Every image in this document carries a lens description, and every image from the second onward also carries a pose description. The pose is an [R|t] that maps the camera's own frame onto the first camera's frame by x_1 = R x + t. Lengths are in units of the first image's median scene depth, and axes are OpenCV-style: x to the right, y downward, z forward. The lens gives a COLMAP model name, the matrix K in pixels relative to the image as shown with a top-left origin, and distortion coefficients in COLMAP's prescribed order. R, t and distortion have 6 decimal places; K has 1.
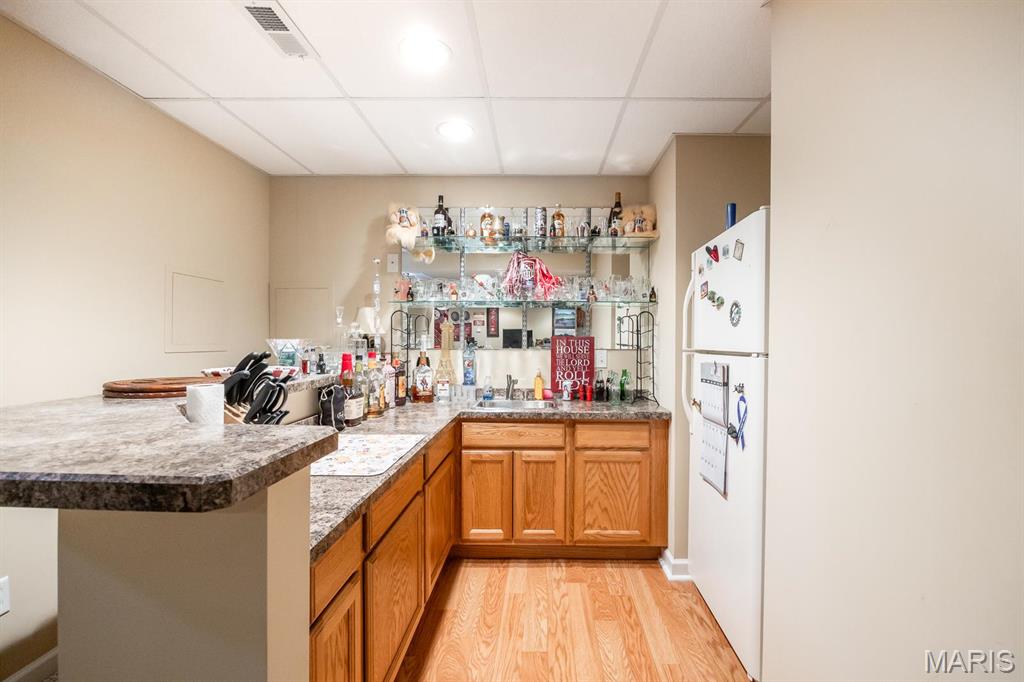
lens RADIAL K [[437.8, 0, 513.7], [0, 437.8, 343.3], [0, 0, 1]] dist [-0.002319, -0.000178]
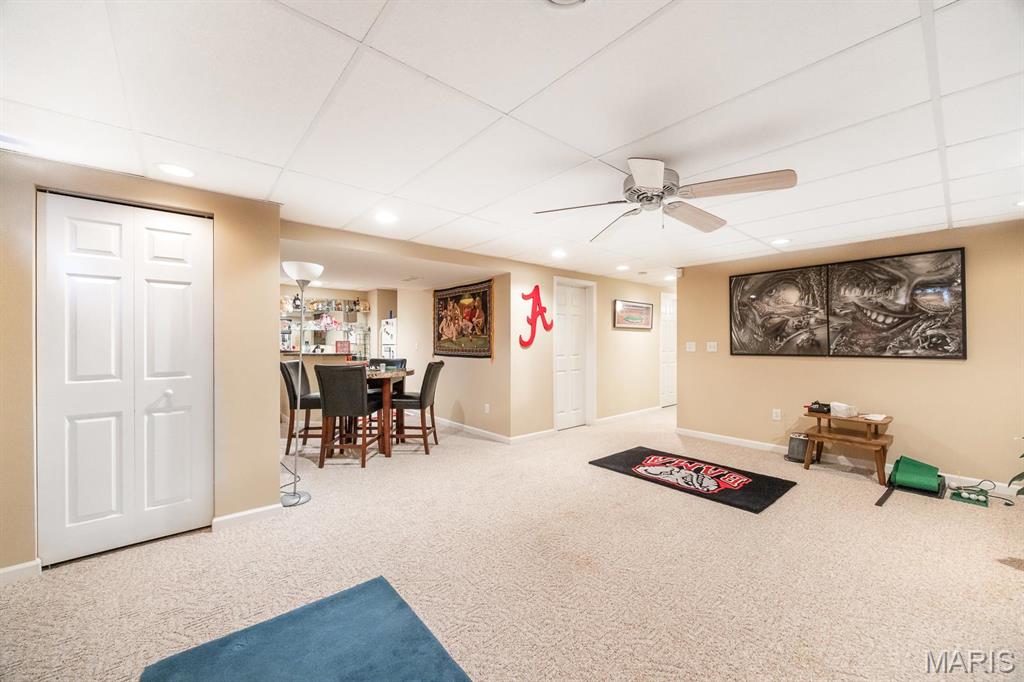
lens RADIAL K [[397.6, 0, 511.0], [0, 397.6, 340.8], [0, 0, 1]] dist [0.002362, 0.000221]
pose [[0.723291, -0.002834, 0.690537, -1.092265], [0.006627, 0.999974, -0.002837, -0.000344], [-0.690511, 0.006628, 0.723291, -2.145703]]
